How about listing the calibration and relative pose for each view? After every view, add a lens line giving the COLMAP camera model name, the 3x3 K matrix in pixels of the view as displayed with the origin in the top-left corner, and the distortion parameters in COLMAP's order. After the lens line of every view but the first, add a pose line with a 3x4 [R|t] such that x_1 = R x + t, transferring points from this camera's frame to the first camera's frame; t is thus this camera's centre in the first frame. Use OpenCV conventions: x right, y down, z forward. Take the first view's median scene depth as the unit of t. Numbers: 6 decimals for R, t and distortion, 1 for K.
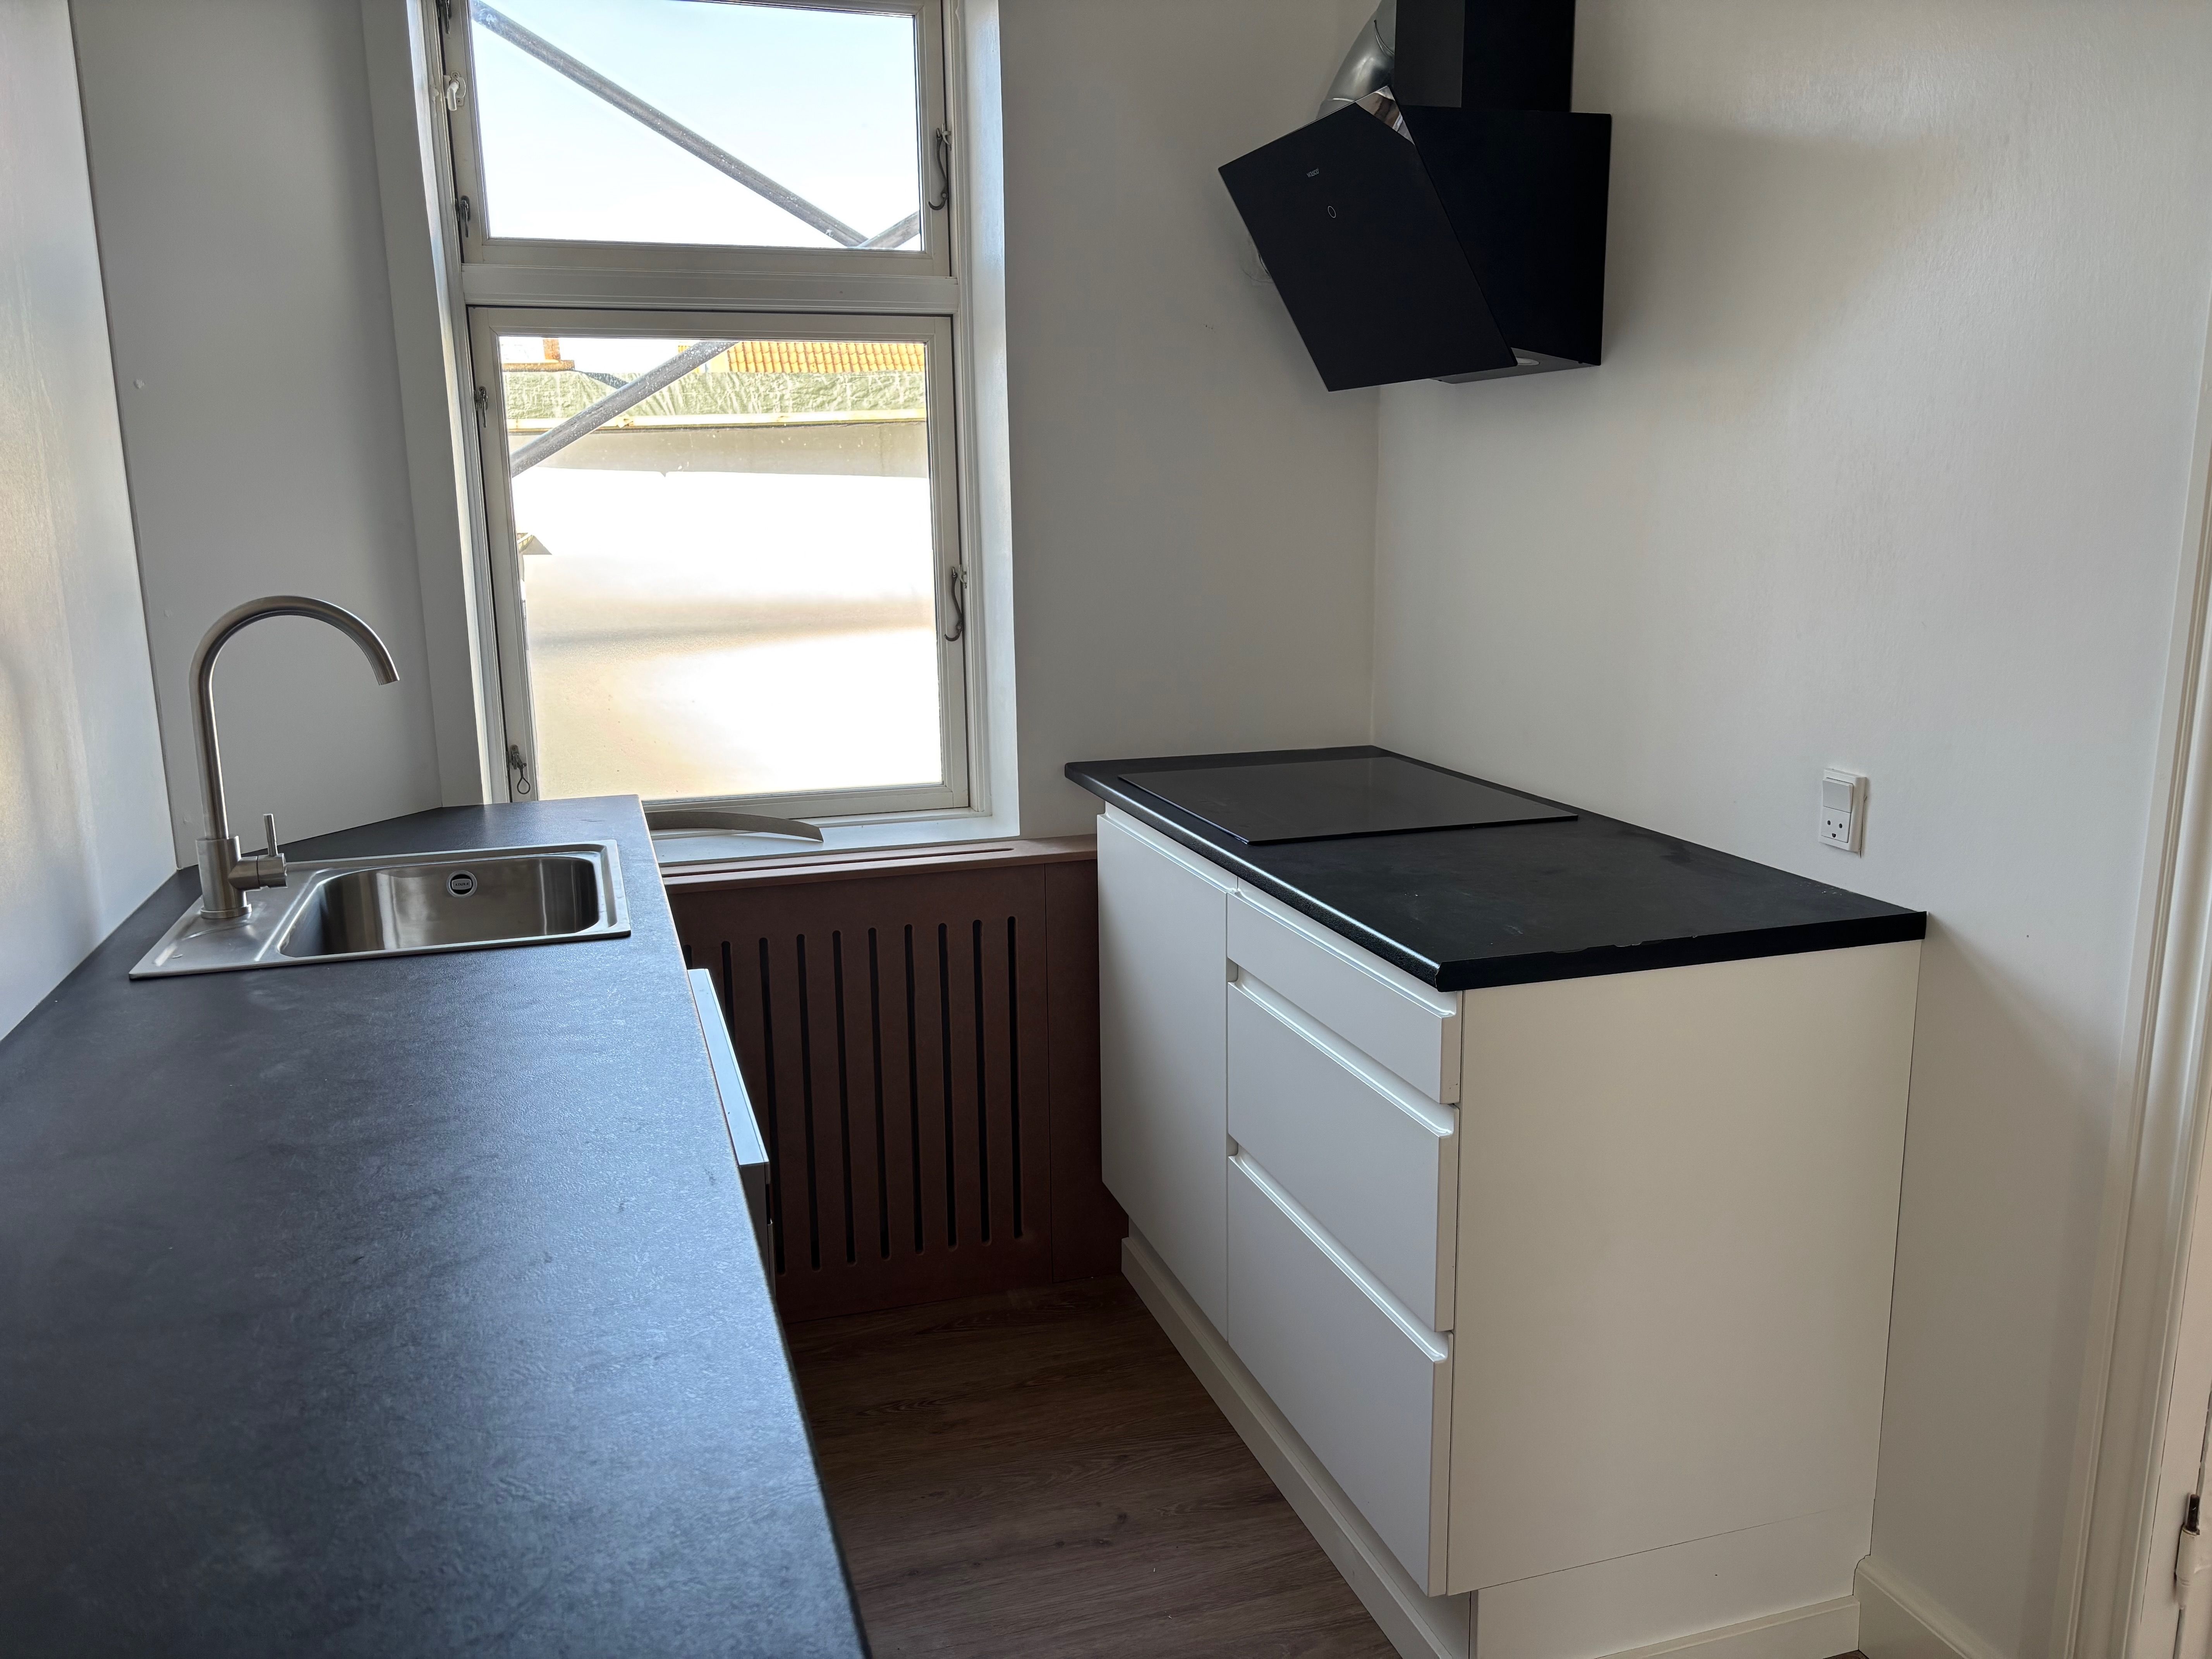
lens RADIAL K [[1664.8, 0, 1106.0], [0, 1664.8, 829.5], [0, 0, 1]] dist [0.034709, 0.000863]
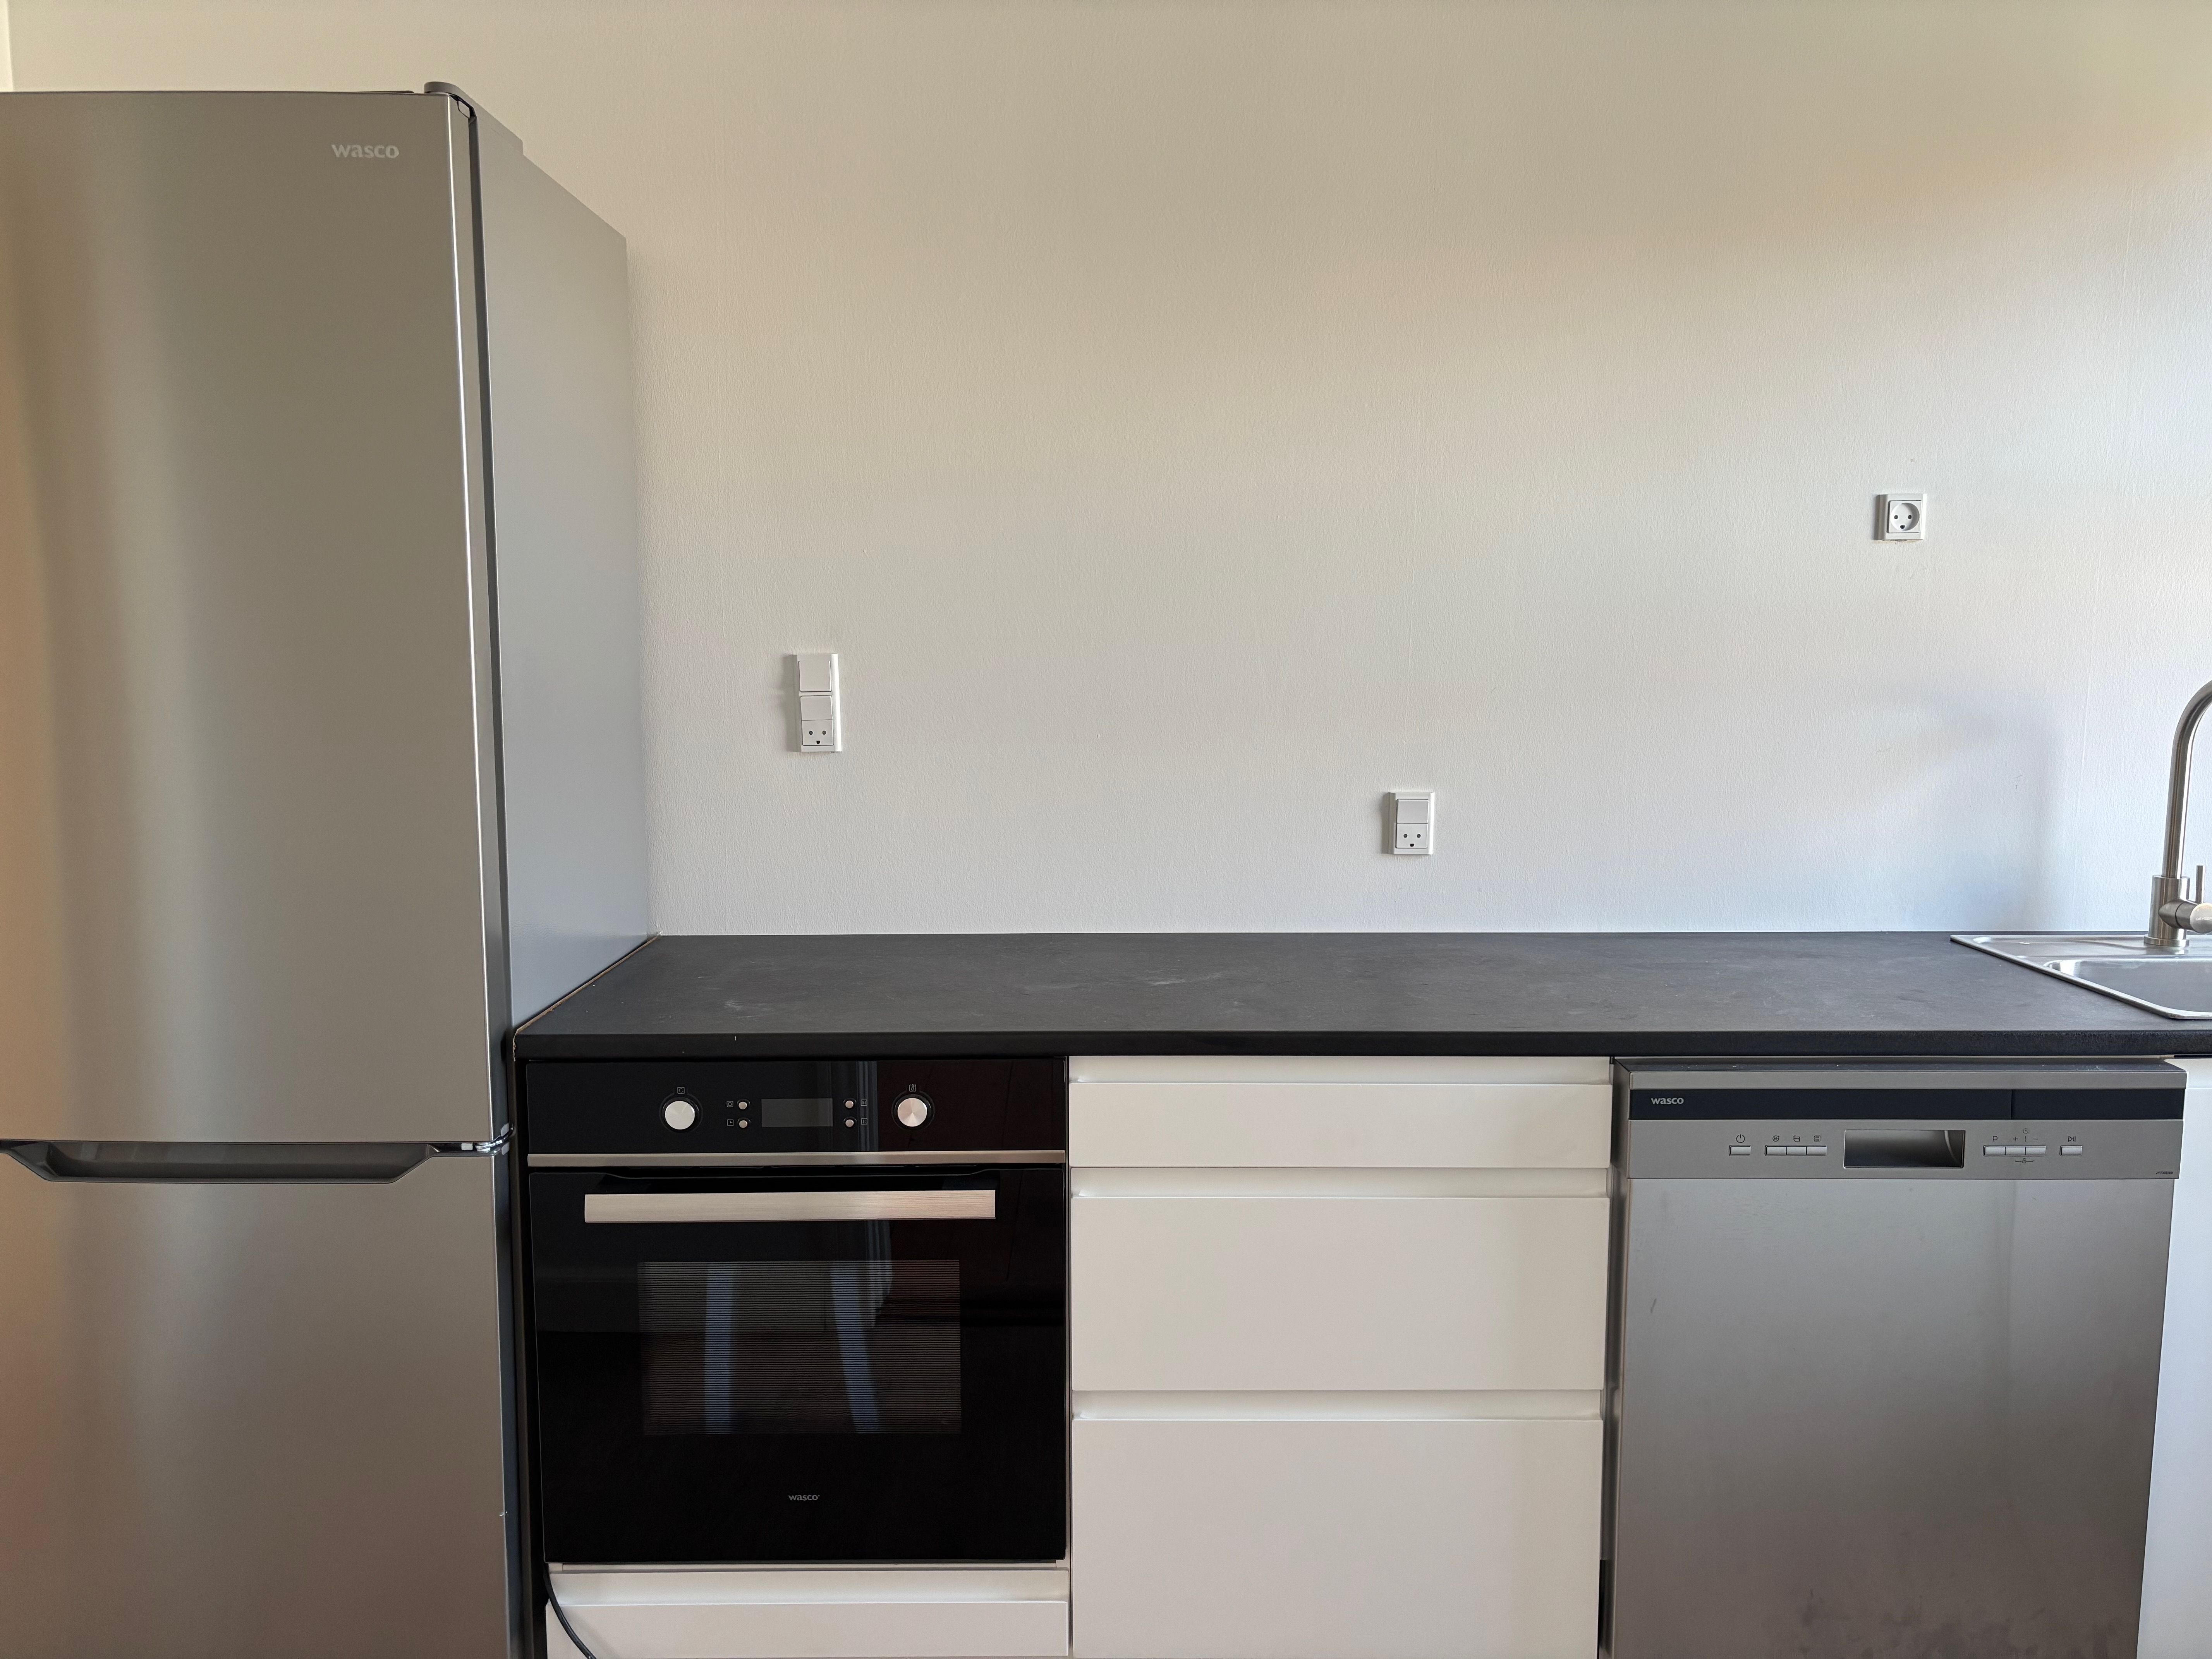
lens RADIAL K [[1664.8, 0, 1106.0], [0, 1664.8, 829.5], [0, 0, 1]] dist [0.034709, 0.000863]
pose [[-0.308398, 0.118744, -0.943817, 0.594904], [-0.176525, 0.967801, 0.179442, -0.079333], [0.934735, 0.221947, -0.277507, 0.476639]]
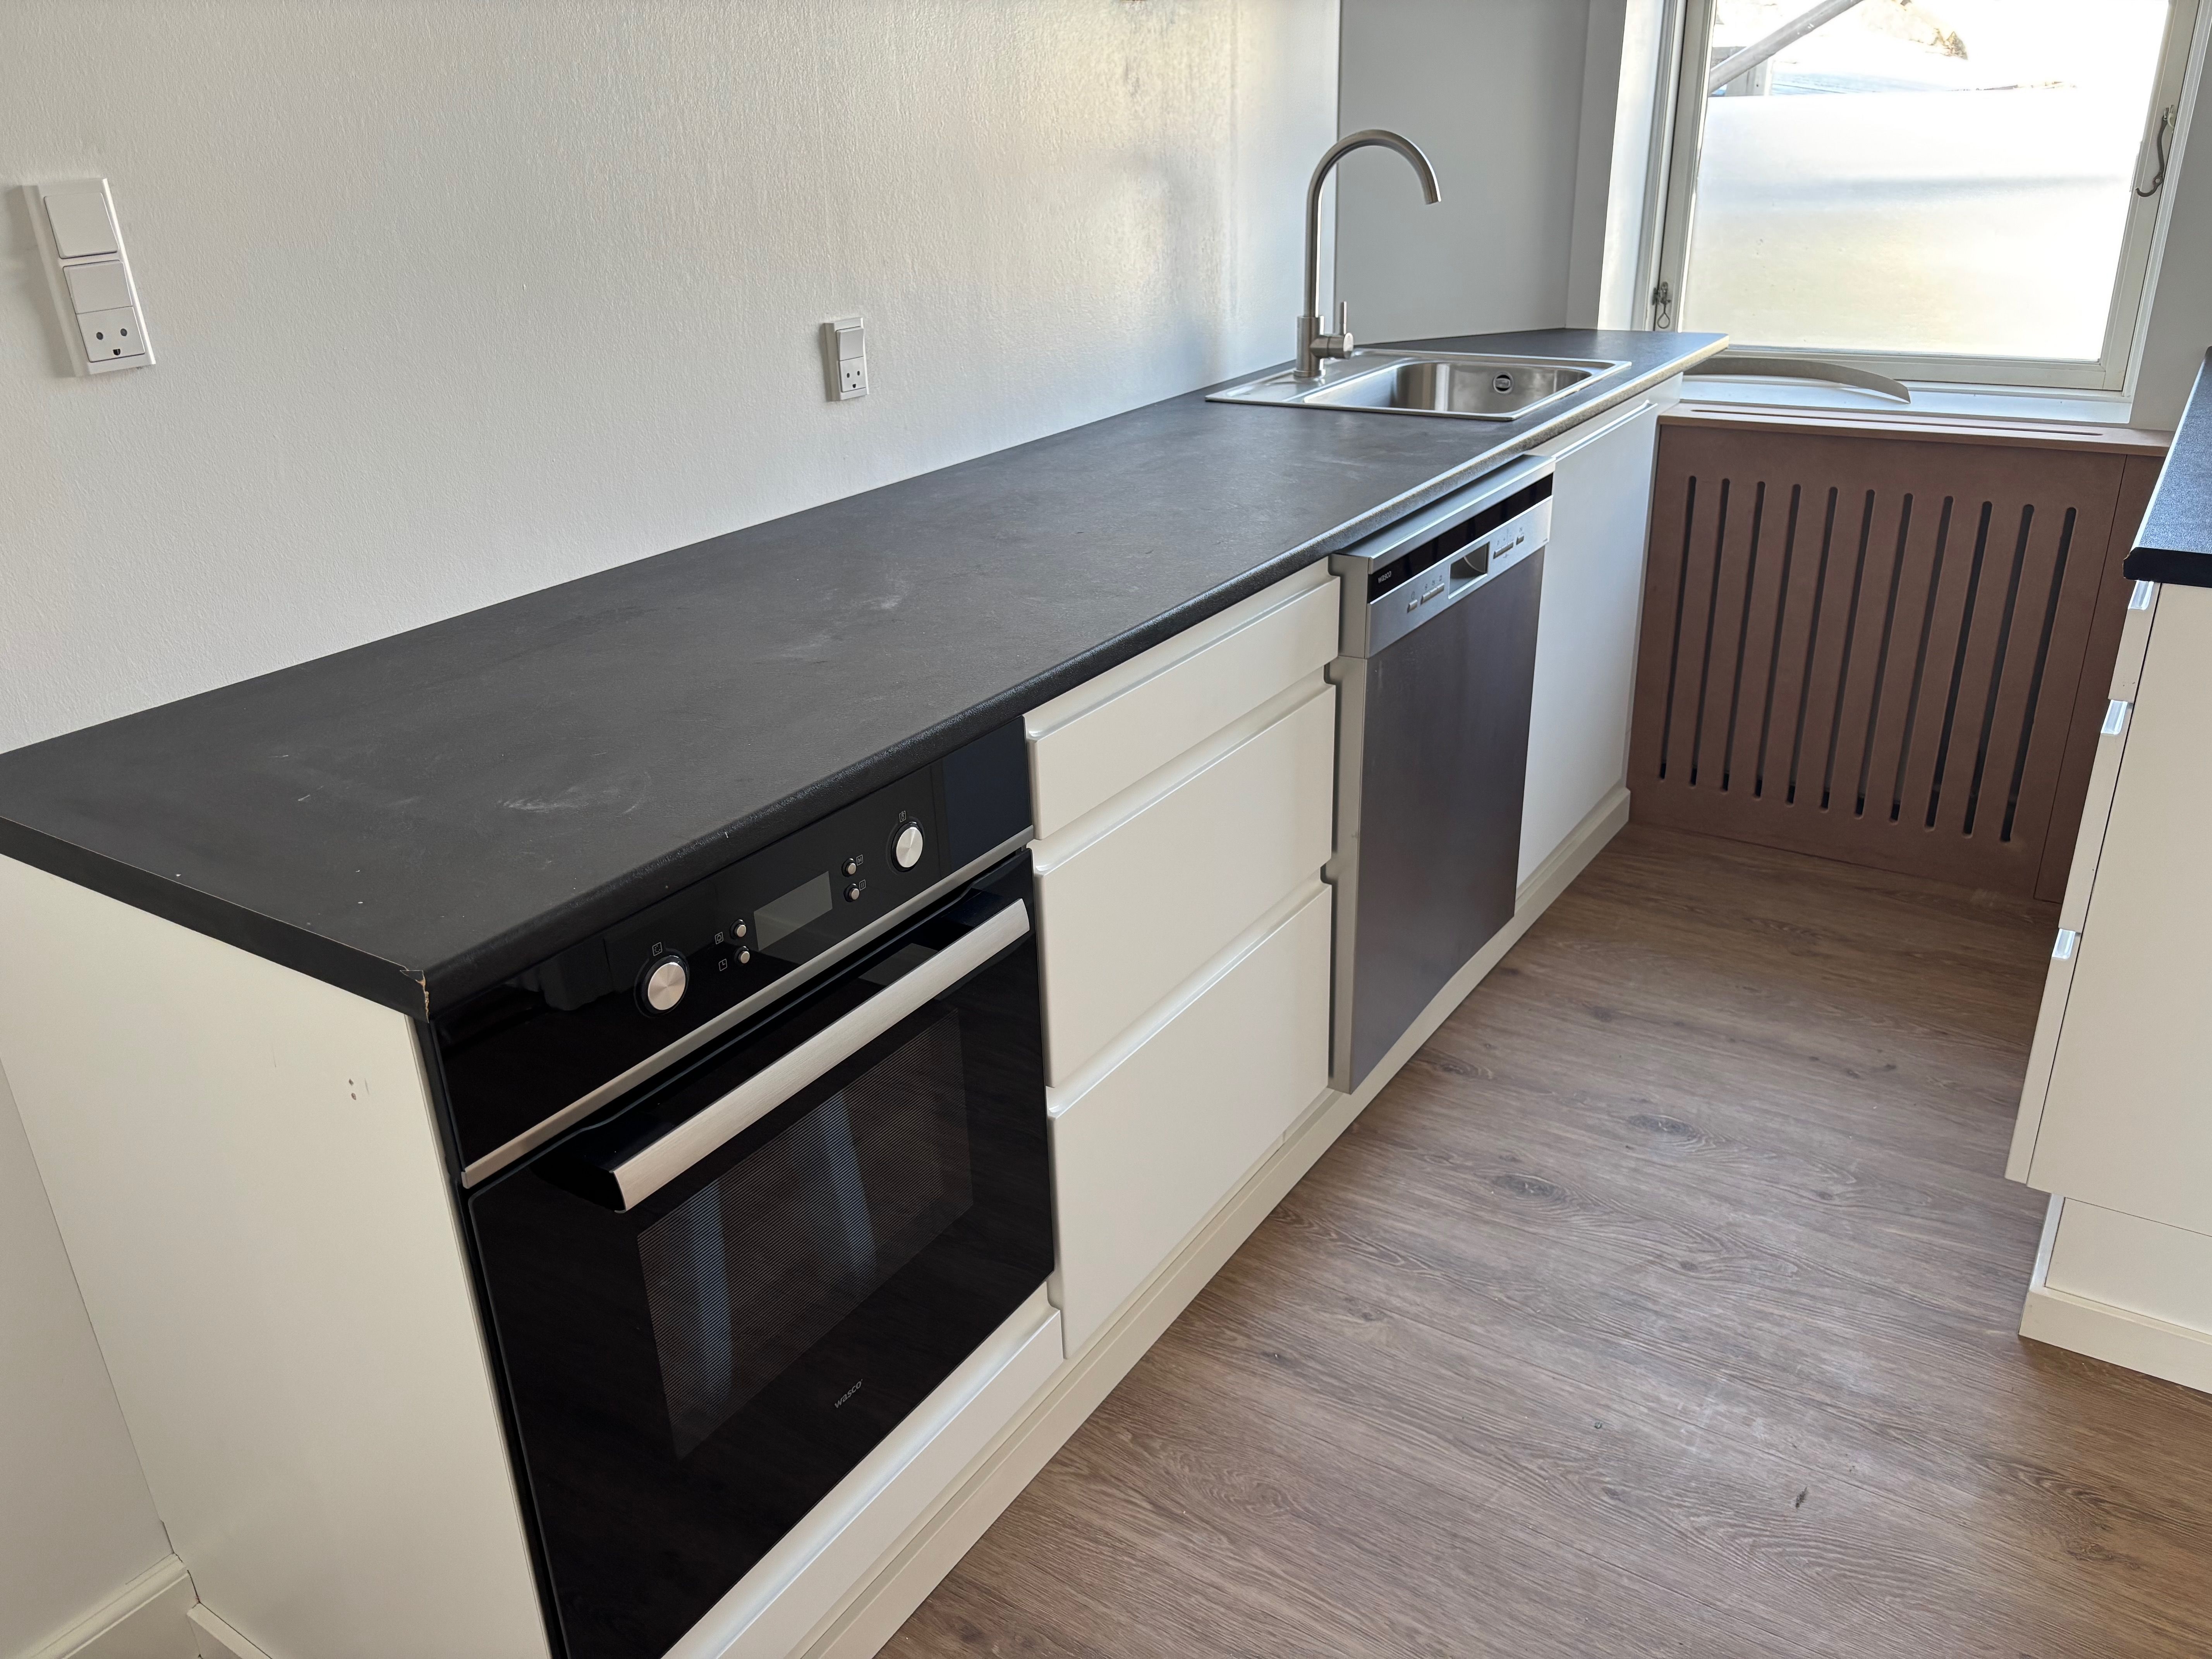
lens RADIAL K [[1677.6, 0, 1106.0], [0, 1677.6, 829.5], [0, 0, 1]] dist [0.007339, 0.008794]
pose [[0.630016, 0.304886, -0.714230, 0.368317], [-0.126027, 0.947658, 0.293363, 0.015728], [0.766288, -0.094811, 0.635464, -0.040007]]
